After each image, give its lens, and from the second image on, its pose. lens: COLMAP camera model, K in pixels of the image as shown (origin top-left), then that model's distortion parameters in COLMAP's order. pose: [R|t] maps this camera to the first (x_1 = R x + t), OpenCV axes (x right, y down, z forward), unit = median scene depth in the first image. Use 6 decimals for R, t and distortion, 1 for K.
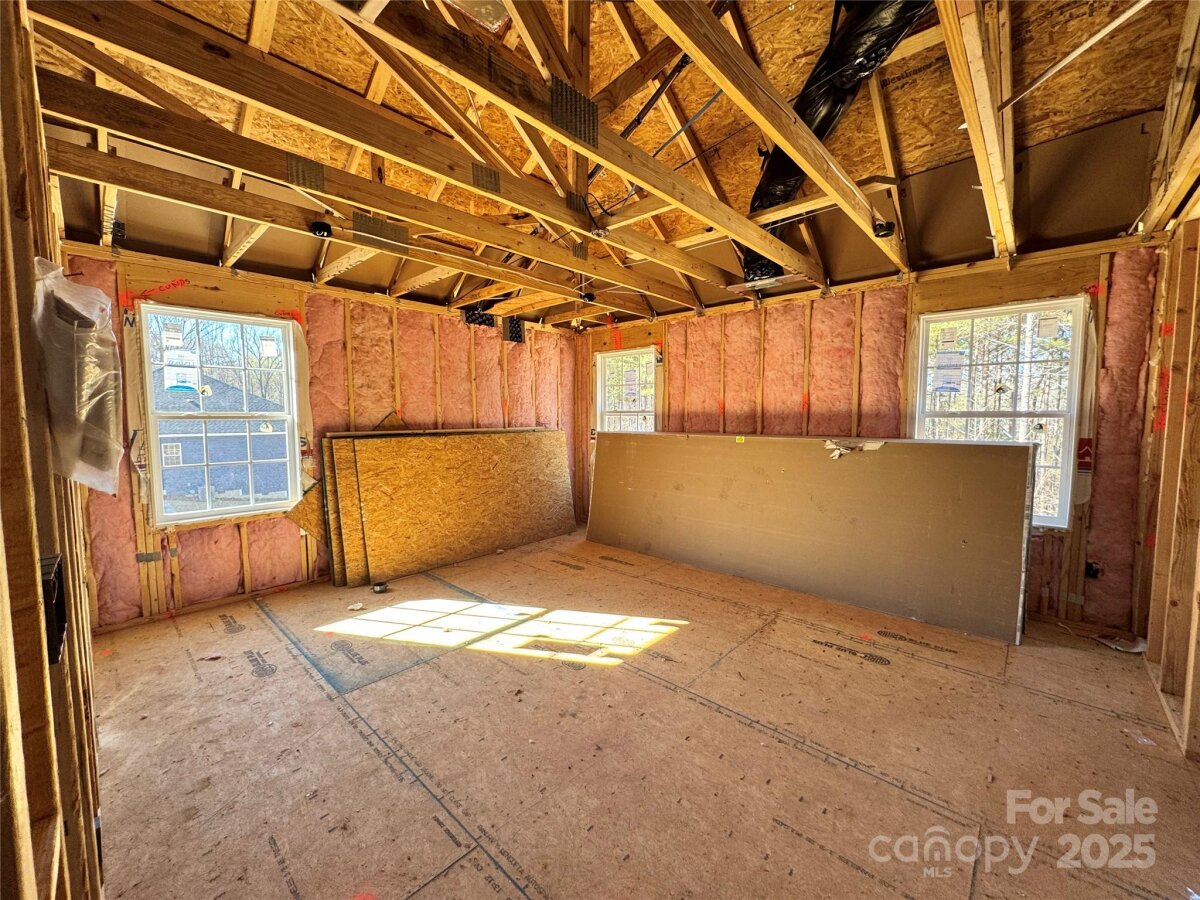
lens RADIAL K [[478.1, 0, 599.7], [0, 478.1, 450.5], [0, 0, 1]] dist [-0.003134, 0.000181]
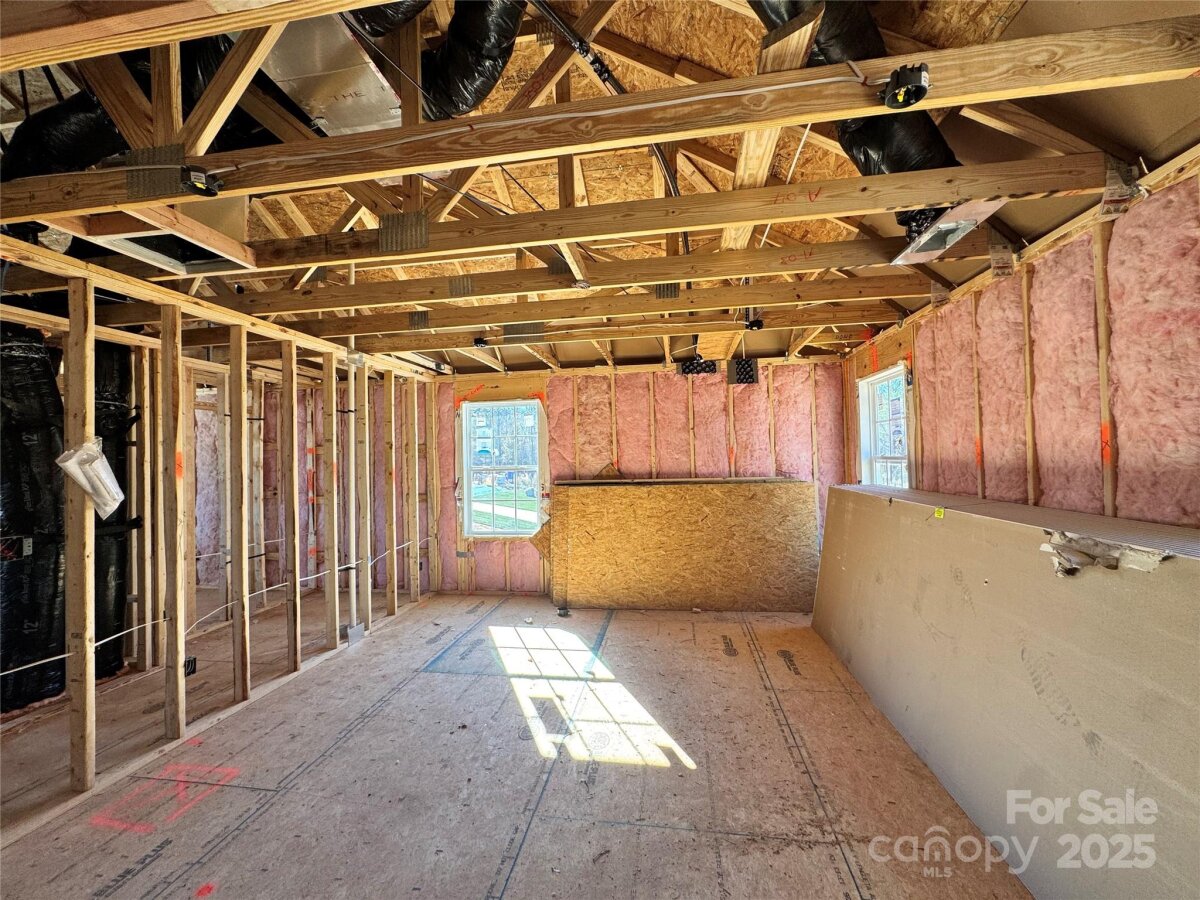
lens RADIAL K [[478.1, 0, 603.1], [0, 478.1, 450.4], [0, 0, 1]] dist [-0.003134, 0.000181]
pose [[0.556377, -0.023030, -0.830611, 0.548831], [-0.039293, 0.997768, -0.053984, -0.051263], [0.830000, 0.062673, 0.554231, 0.356374]]
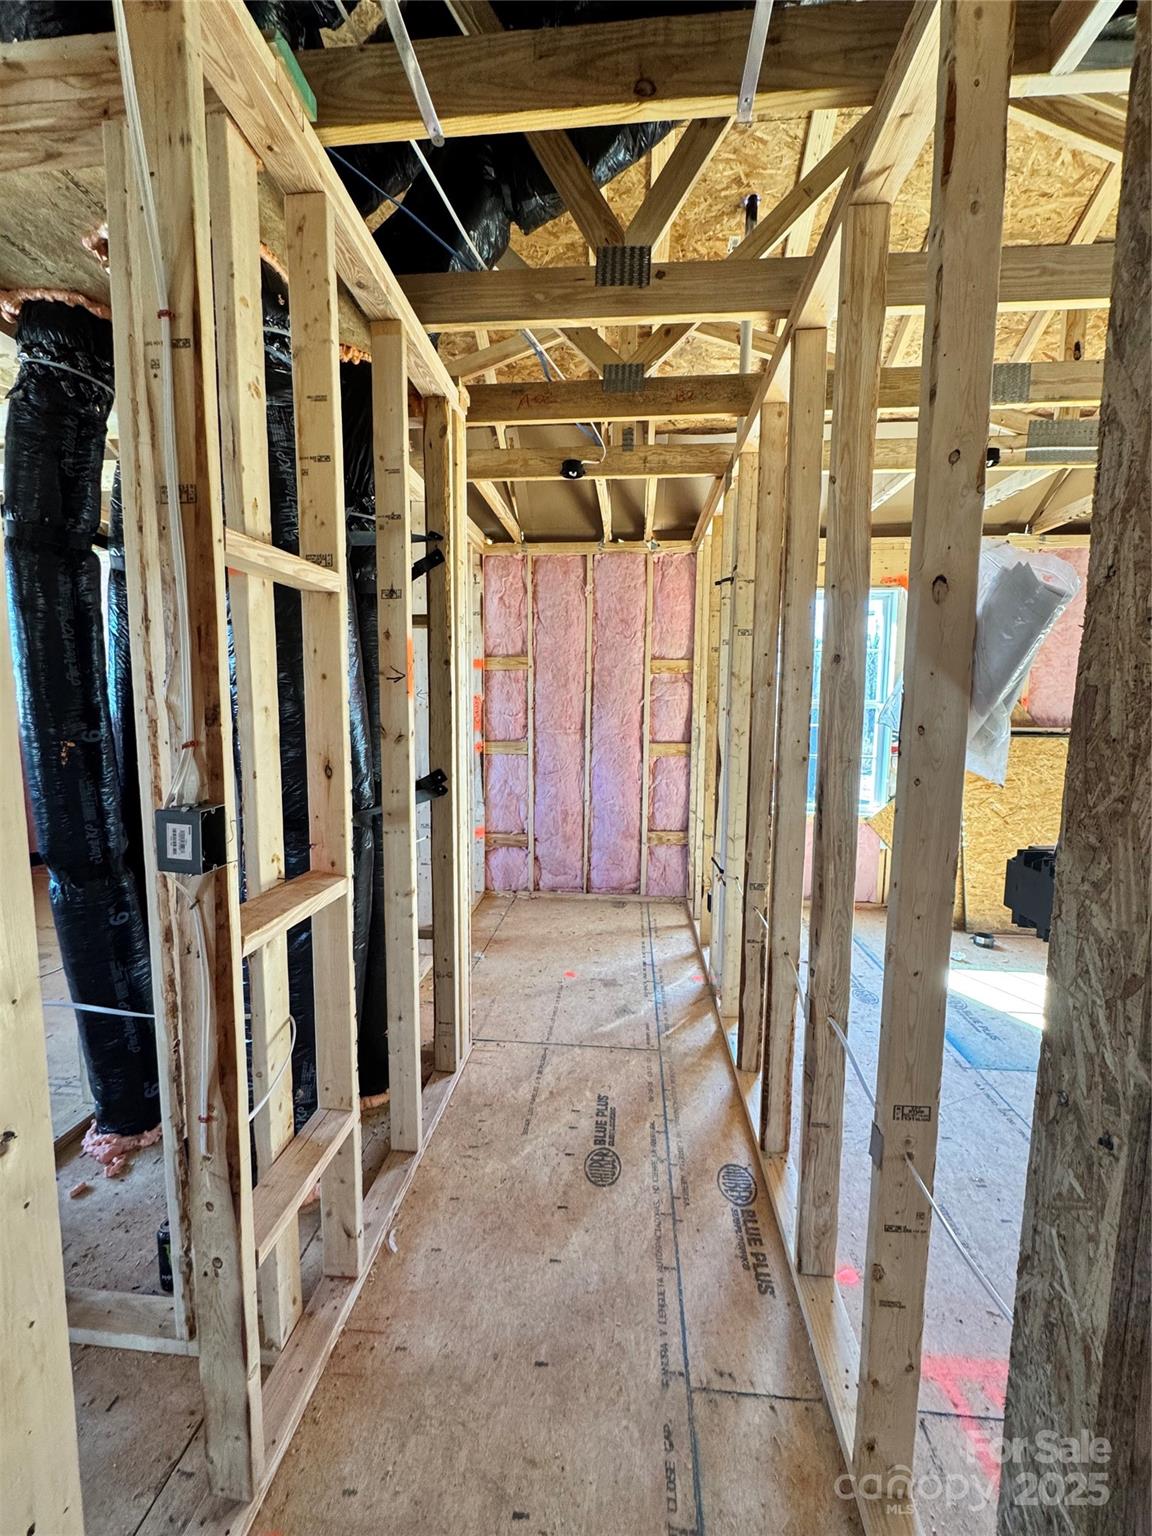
lens RADIAL K [[612.0, 0, 577.3], [0, 612.0, 767.0], [0, 0, 1]] dist [-0.003134, 0.000181]
pose [[0.612742, 0.089220, -0.785231, -0.117203], [-0.068770, 0.995857, 0.059489, 0.008342], [0.787285, 0.017549, 0.616339, -0.068933]]
